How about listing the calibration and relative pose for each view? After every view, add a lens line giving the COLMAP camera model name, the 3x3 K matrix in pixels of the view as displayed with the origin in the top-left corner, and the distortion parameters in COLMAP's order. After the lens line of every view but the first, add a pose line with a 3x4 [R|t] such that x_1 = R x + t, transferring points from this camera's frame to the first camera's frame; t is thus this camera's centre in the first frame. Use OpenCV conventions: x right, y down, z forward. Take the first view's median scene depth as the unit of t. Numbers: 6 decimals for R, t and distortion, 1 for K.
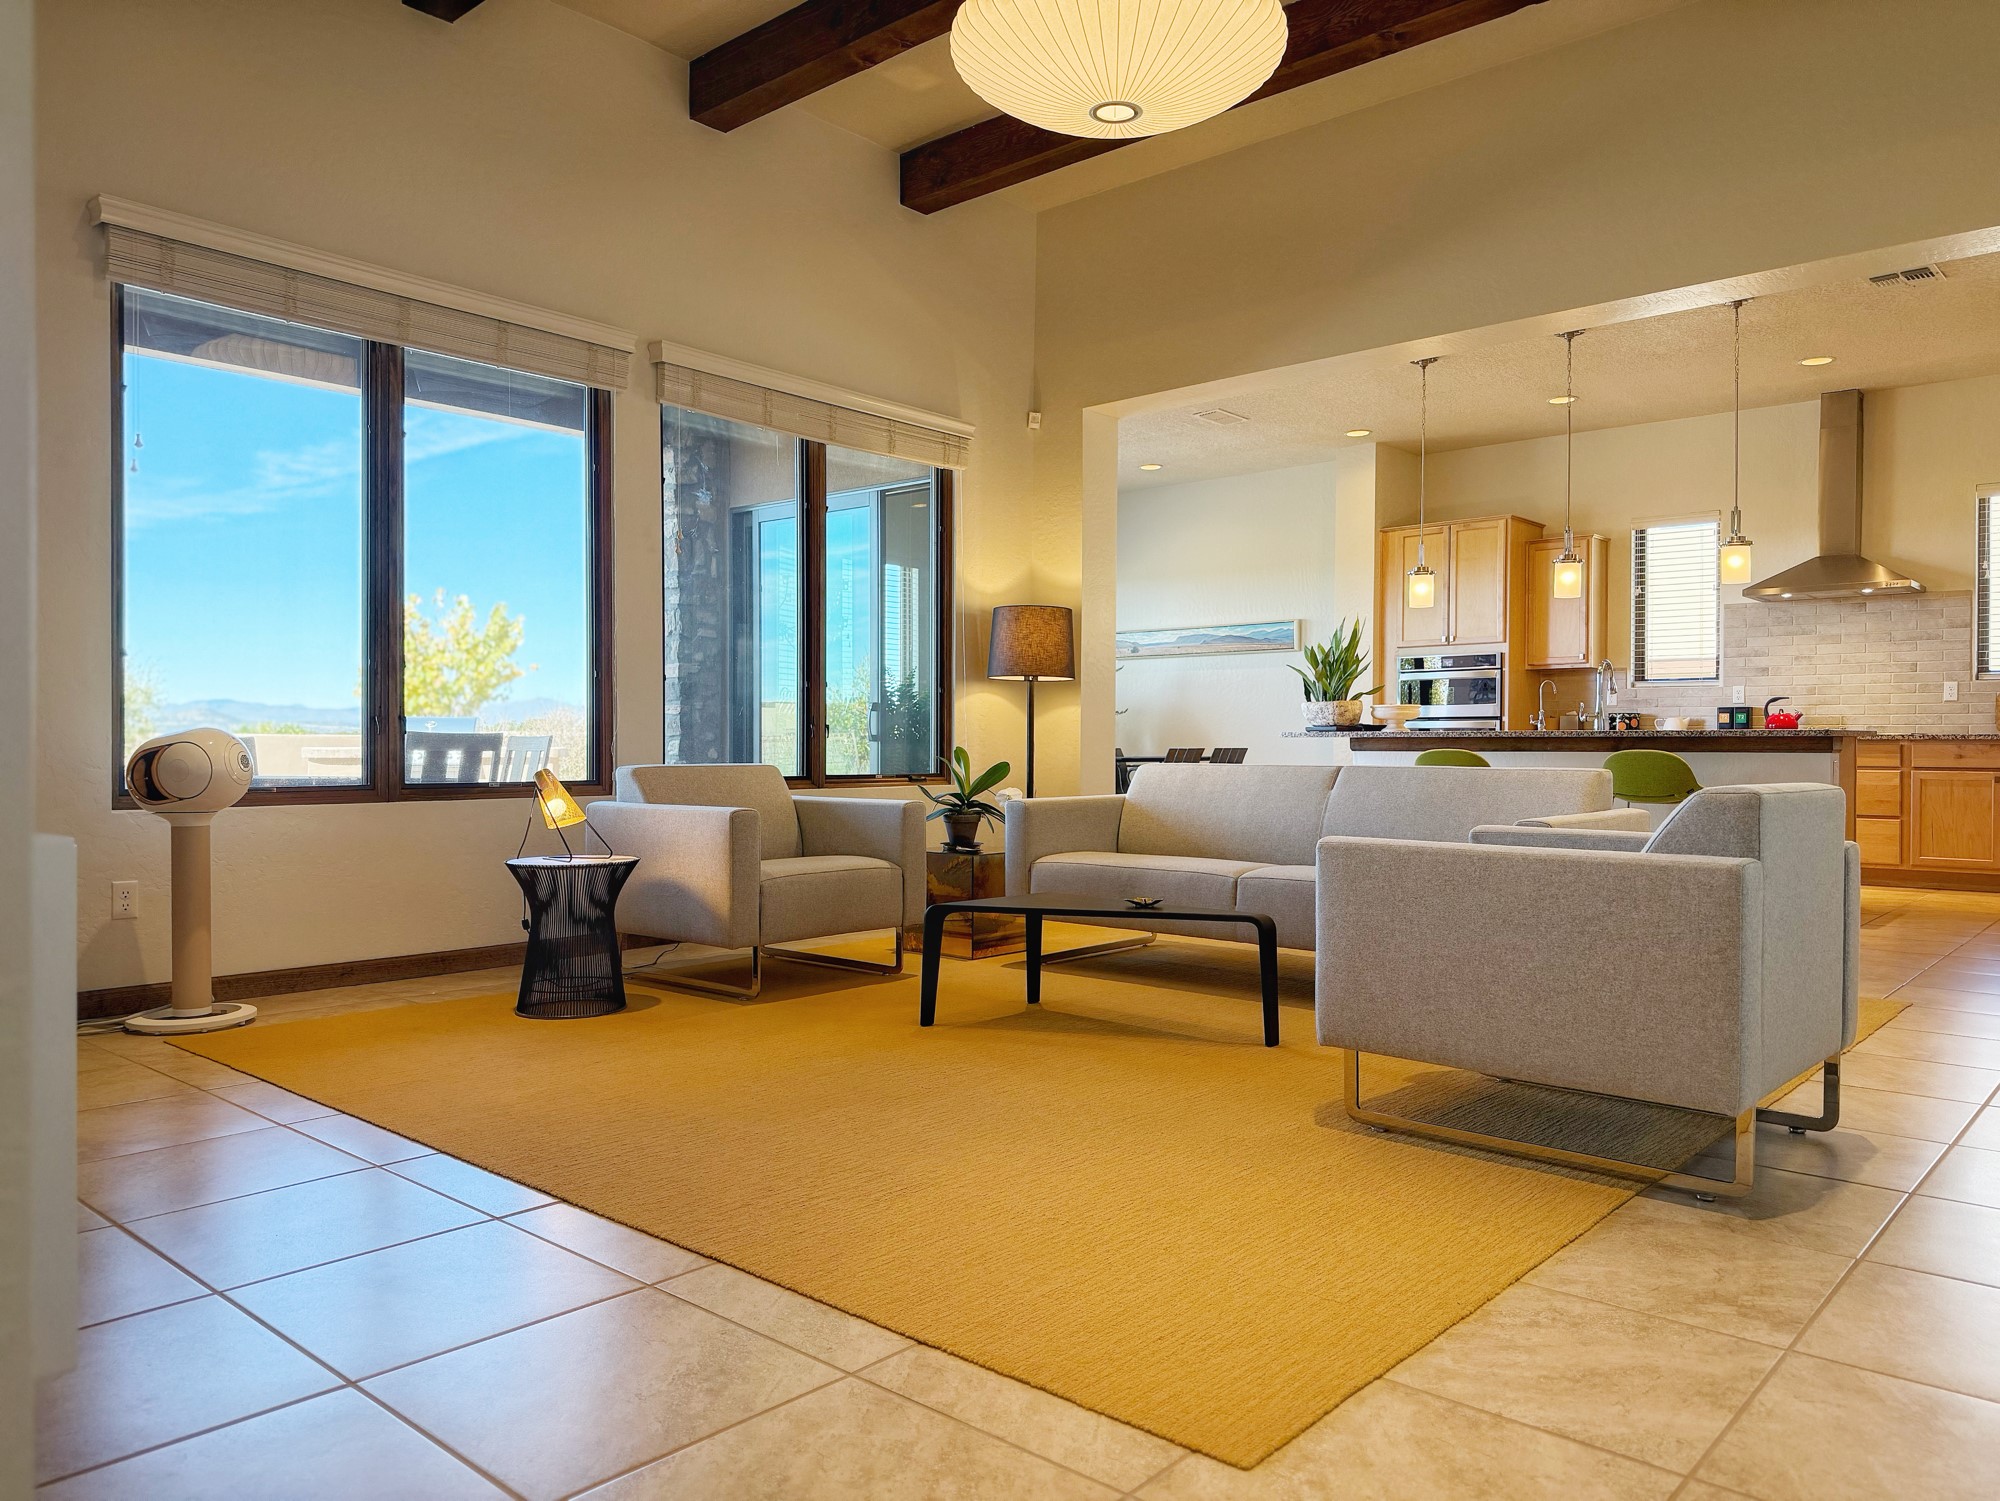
lens RADIAL K [[1392.7, 0, 996.4], [0, 1392.7, 756.7], [0, 0, 1]] dist [0.038350, -0.041399]
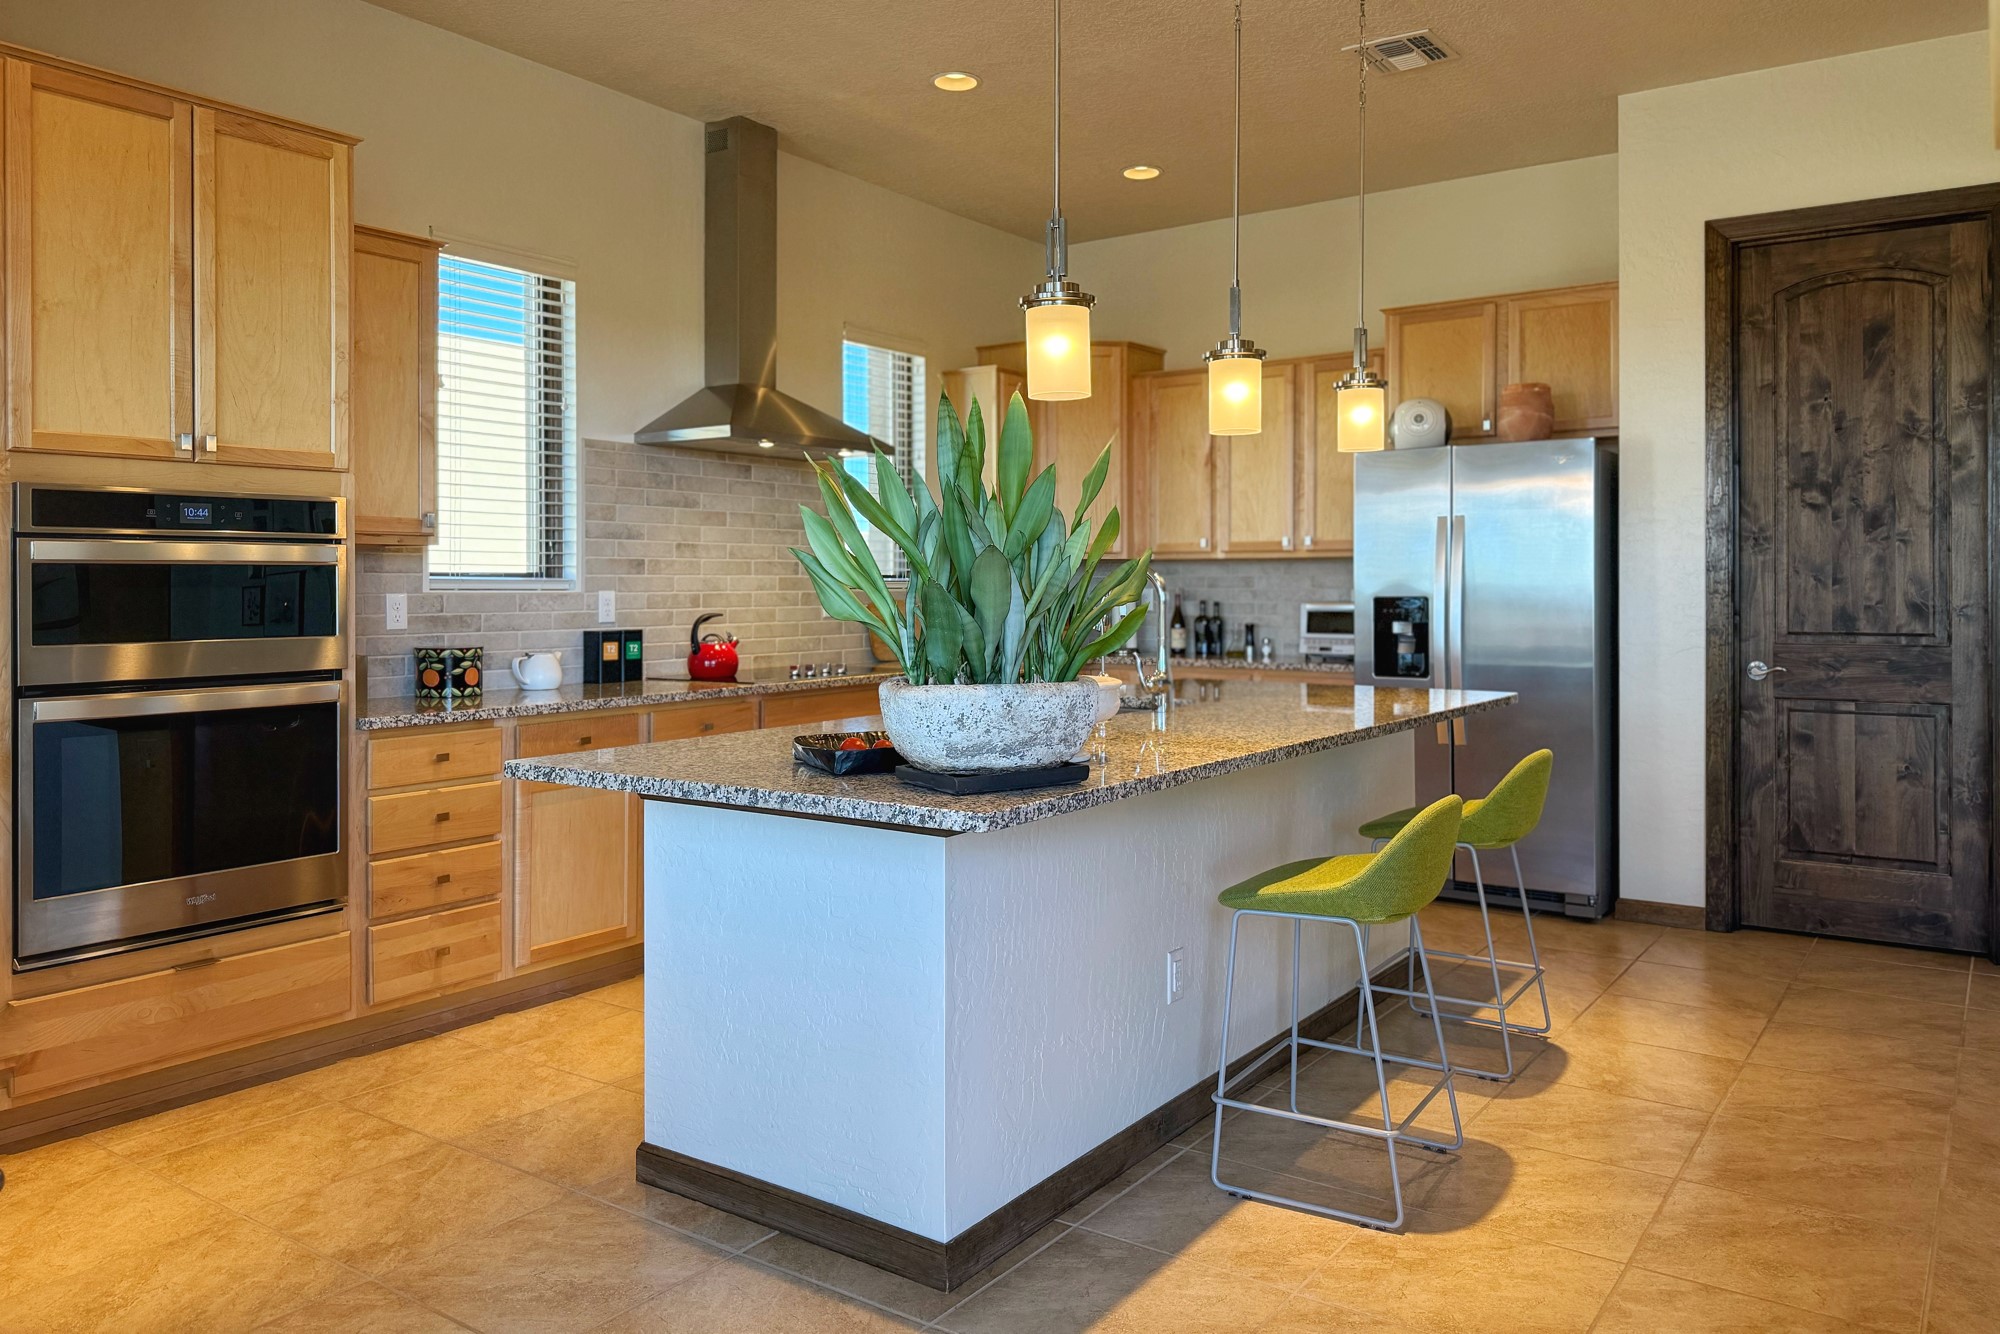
lens RADIAL K [[1411.2, 0, 1016.1], [0, 1411.2, 602.3], [0, 0, 1]] dist [0.021480, -0.040987]
pose [[-0.114549, -0.014640, 0.993310, -0.041285], [0.012354, 0.999793, 0.016161, -0.059497], [-0.993341, 0.014123, -0.114345, 1.015020]]
